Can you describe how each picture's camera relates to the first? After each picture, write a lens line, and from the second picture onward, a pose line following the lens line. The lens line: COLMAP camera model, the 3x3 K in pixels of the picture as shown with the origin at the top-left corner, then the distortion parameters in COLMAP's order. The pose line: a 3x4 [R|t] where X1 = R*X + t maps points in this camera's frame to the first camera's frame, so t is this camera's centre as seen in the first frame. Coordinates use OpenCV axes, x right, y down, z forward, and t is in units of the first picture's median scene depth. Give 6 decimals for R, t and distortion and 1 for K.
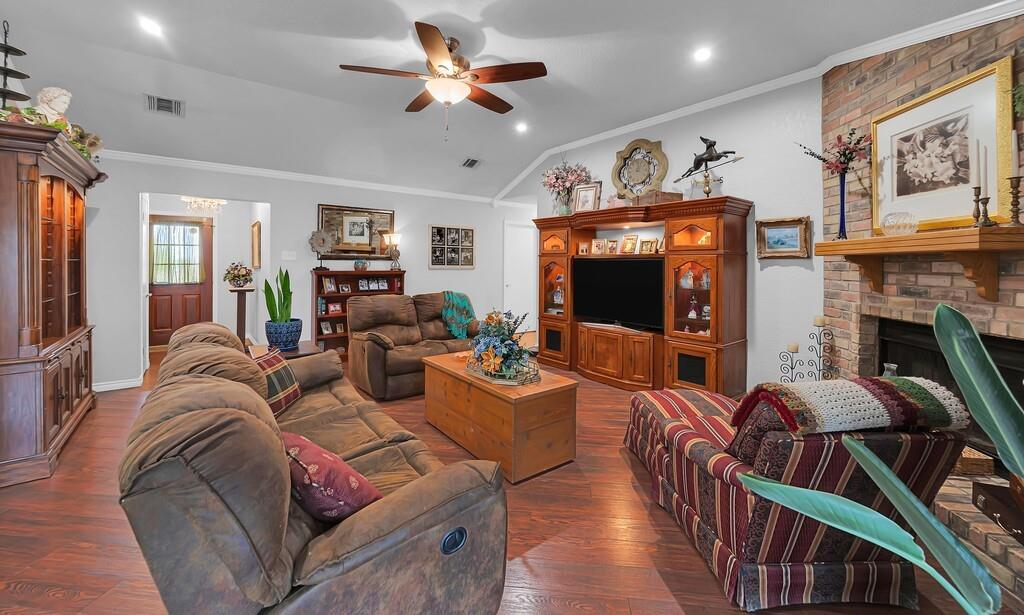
lens RADIAL K [[408.7, 0, 514.1], [0, 408.7, 263.7], [0, 0, 1]] dist [0.004710, 0.000830]
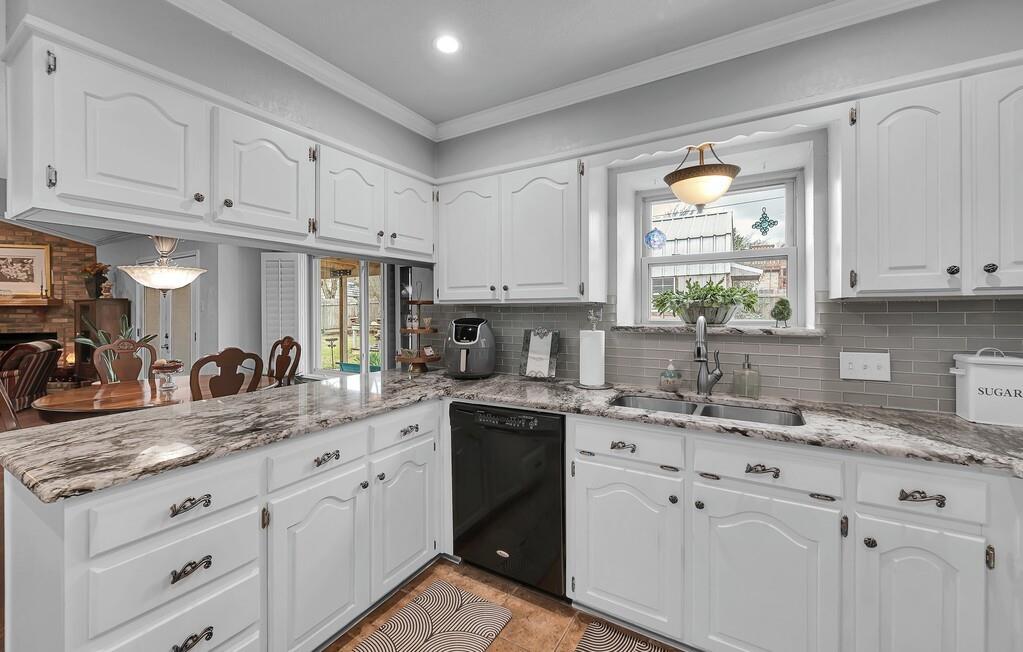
lens RADIAL K [[414.7, 0, 504.1], [0, 414.7, 311.1], [0, 0, 1]] dist [-0.002302, 0.000316]
pose [[-0.338269, -0.008316, 0.941013, -2.250162], [-0.000479, 0.999962, 0.008665, -0.014408], [-0.941049, 0.002481, -0.338260, -0.926675]]
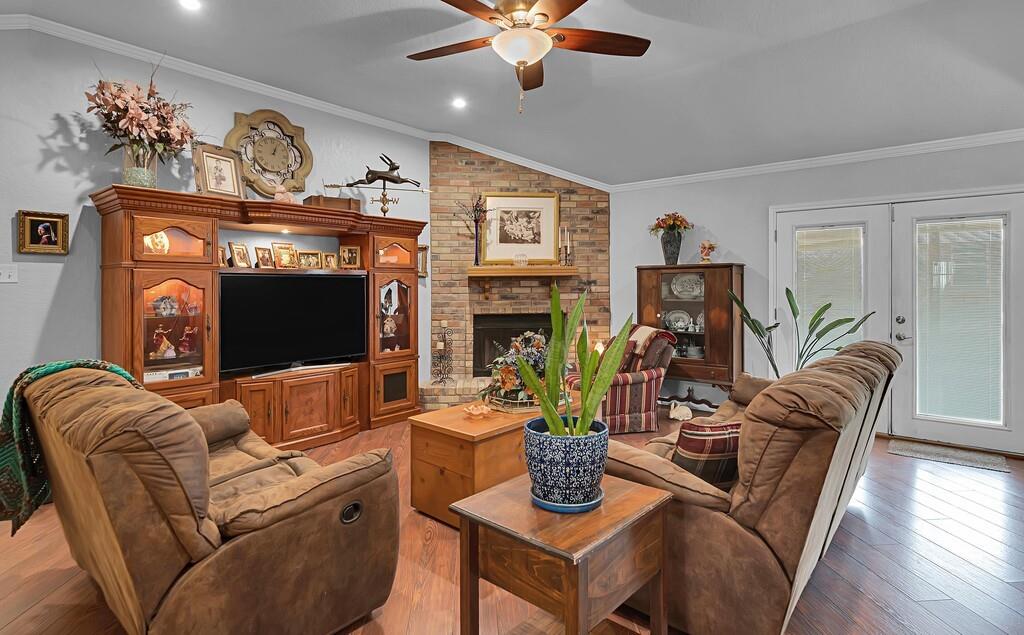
lens RADIAL K [[525.2, 0, 516.9], [0, 525.2, 284.4], [0, 0, 1]] dist [-0.000954, -0.000162]
pose [[-0.204672, -0.002347, 0.978828, -1.228729], [0.003435, 0.999989, 0.003115, 0.004460], [-0.978825, 0.004000, -0.204661, 1.349343]]
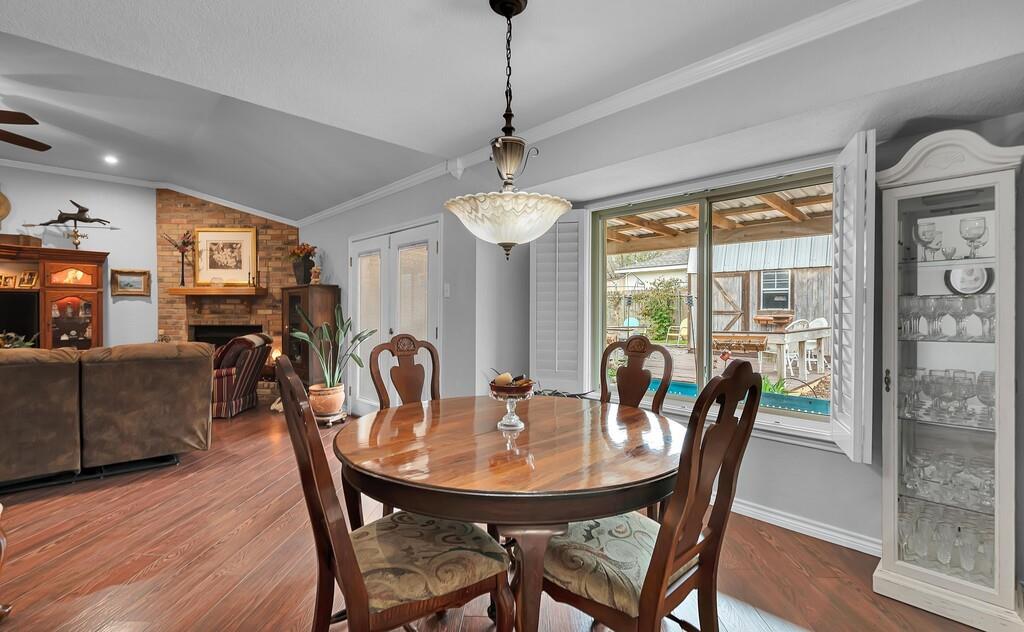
lens RADIAL K [[457.7, 0, 516.3], [0, 457.7, 312.1], [0, 0, 1]] dist [-0.000371, 0.000002]
pose [[-0.082037, -0.012996, 0.996545, -1.588515], [-0.005203, 0.999907, 0.012611, 0.026755], [-0.996616, -0.004150, -0.082097, -0.416811]]
